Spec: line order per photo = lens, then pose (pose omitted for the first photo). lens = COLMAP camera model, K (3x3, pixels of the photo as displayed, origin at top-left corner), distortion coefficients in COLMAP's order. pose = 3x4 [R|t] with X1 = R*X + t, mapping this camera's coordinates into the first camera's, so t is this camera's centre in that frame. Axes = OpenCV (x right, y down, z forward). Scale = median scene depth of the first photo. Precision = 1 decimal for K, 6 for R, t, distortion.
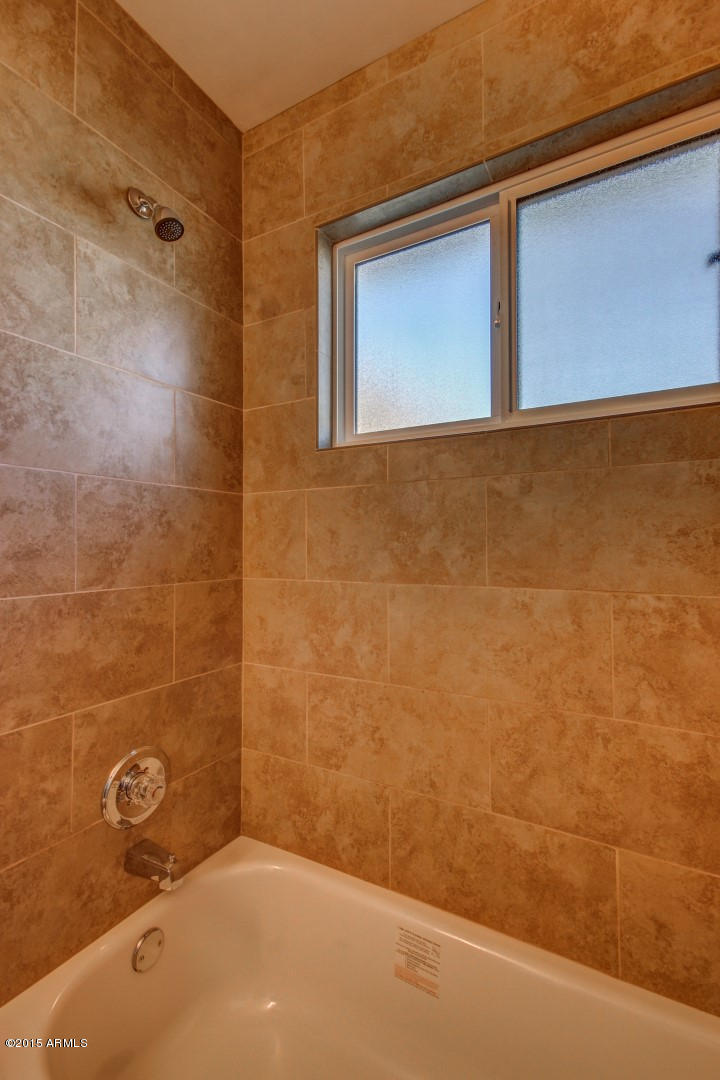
lens RADIAL K [[492.1, 0, 360.0], [0, 492.1, 540.0], [0, 0, 1]] dist [0.021309, -0.009750]
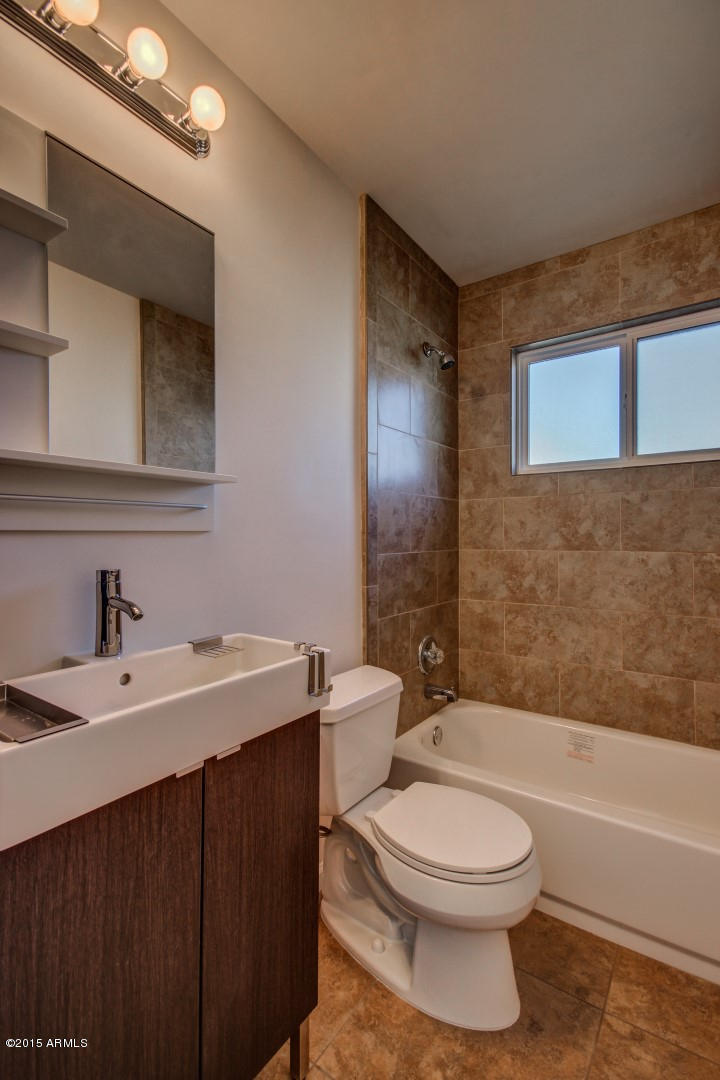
lens RADIAL K [[484.2, 0, 360.0], [0, 484.2, 540.0], [0, 0, 1]] dist [0.007652, -0.000190]
pose [[0.995186, -0.000378, -0.098002, -0.511833], [0.002011, 0.999861, 0.016563, 0.018460], [0.097982, -0.016681, 0.995048, -0.867143]]
